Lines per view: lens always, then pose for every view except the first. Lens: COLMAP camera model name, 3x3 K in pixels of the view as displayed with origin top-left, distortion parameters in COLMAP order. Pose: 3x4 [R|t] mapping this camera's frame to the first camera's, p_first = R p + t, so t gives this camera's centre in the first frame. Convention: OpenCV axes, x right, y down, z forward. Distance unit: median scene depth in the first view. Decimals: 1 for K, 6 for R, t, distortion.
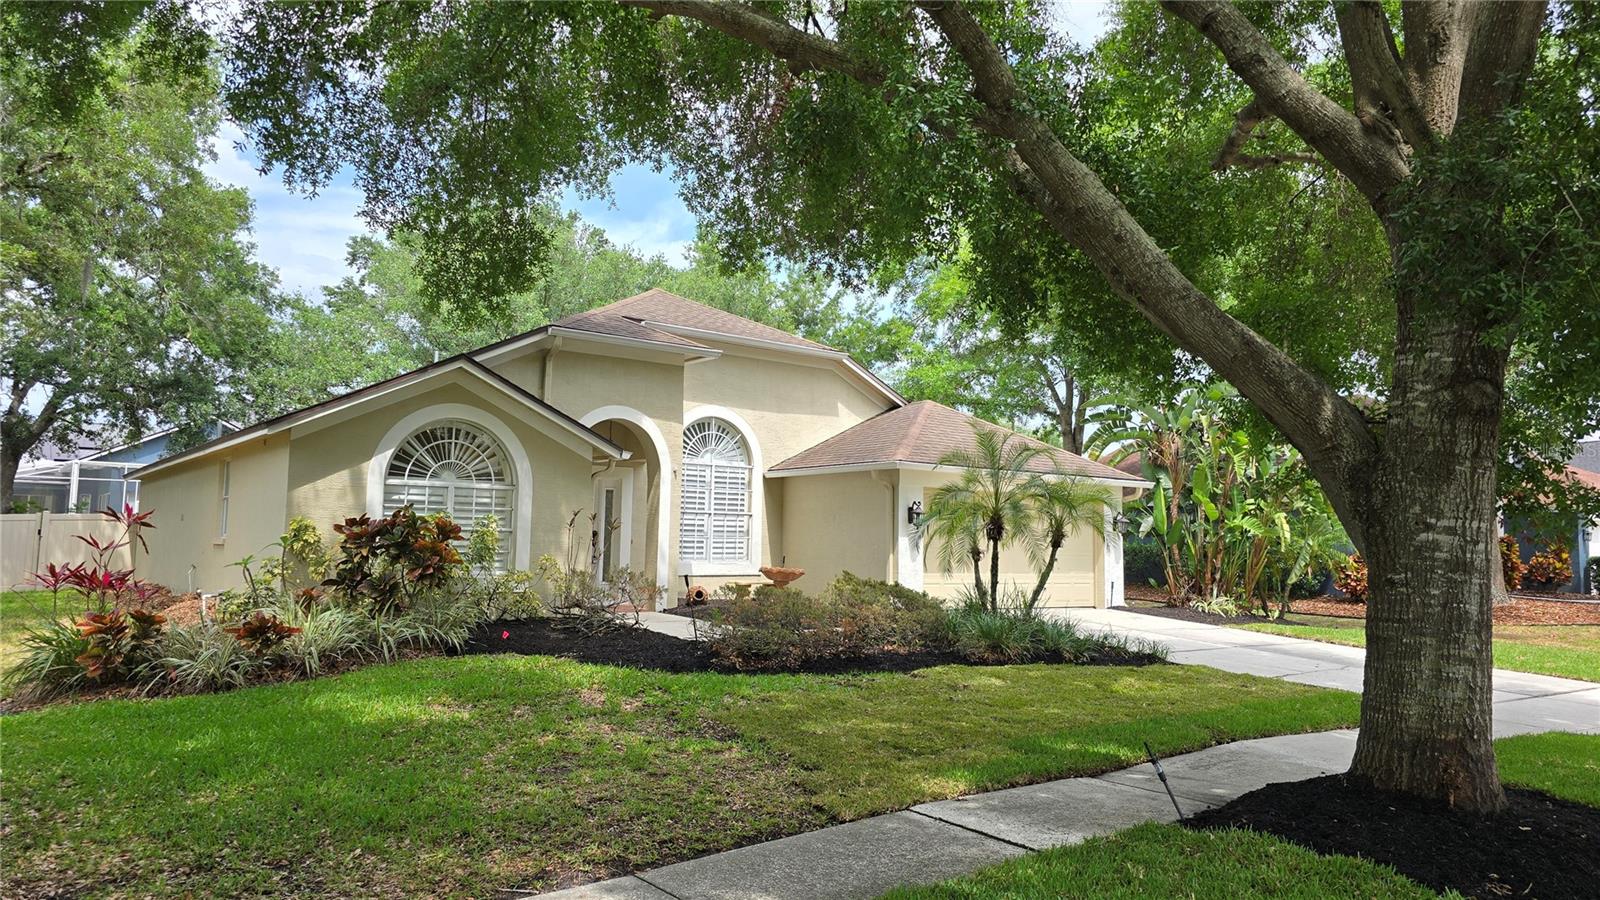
lens RADIAL K [[1064.5, 0, 800.0], [0, 1064.5, 450.0], [0, 0, 1]] dist [0.021513, -0.001428]
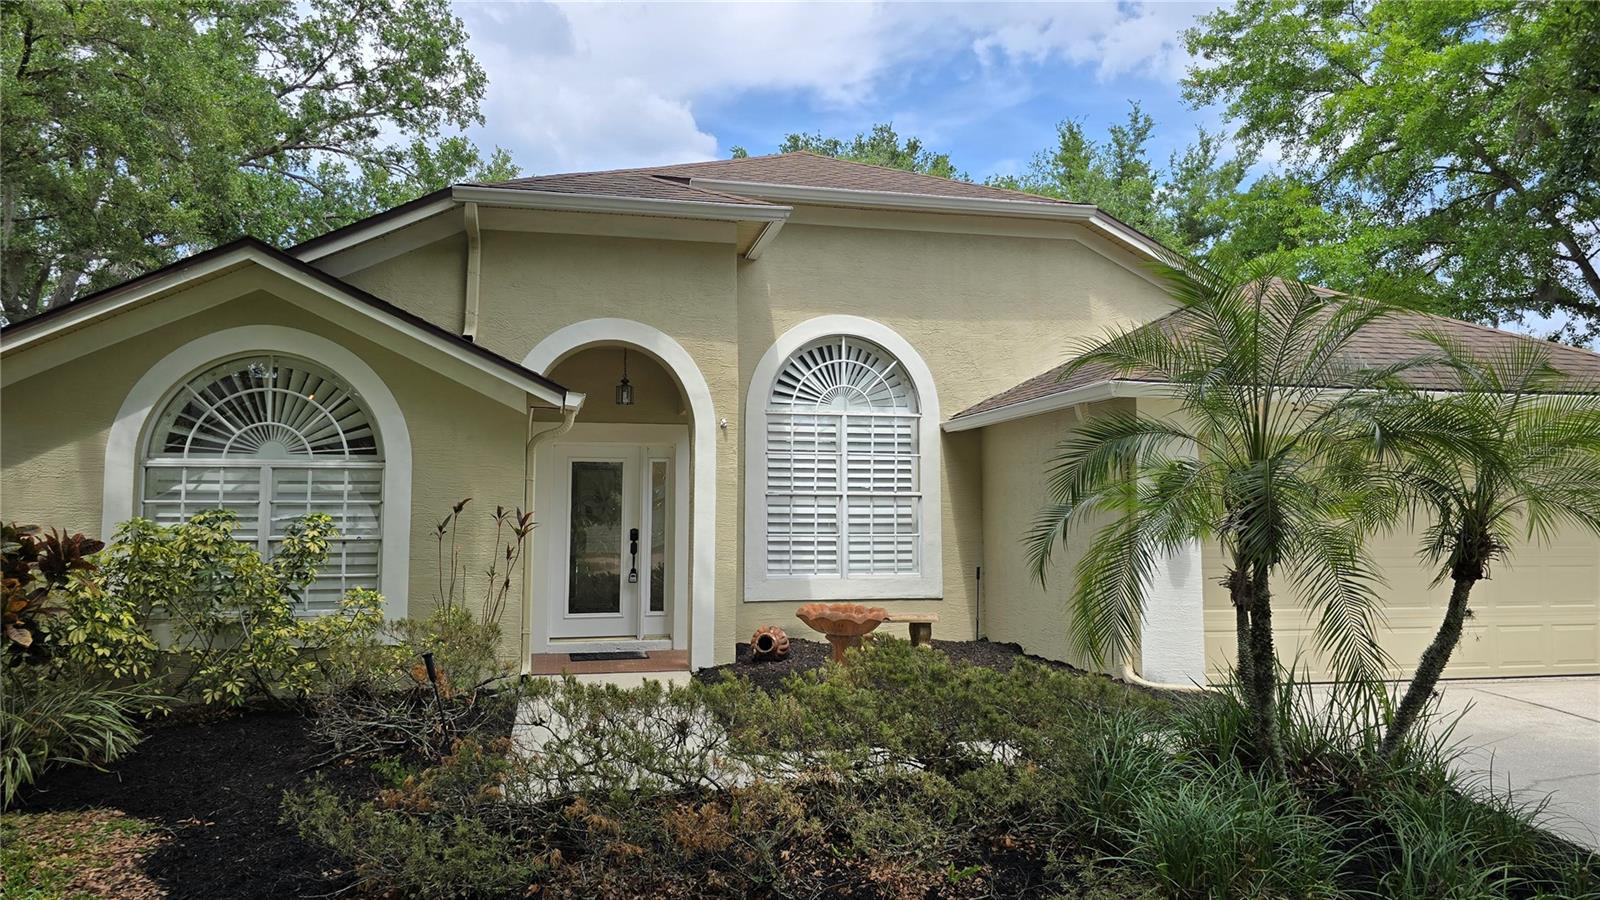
lens RADIAL K [[1064.5, 0, 800.0], [0, 1064.5, 450.0], [0, 0, 1]] dist [0.021513, -0.001428]
pose [[0.906691, -0.041572, -0.419743, 0.146247], [0.051895, 0.998565, 0.013200, 0.024973], [0.418592, -0.033751, 0.907547, 0.450001]]
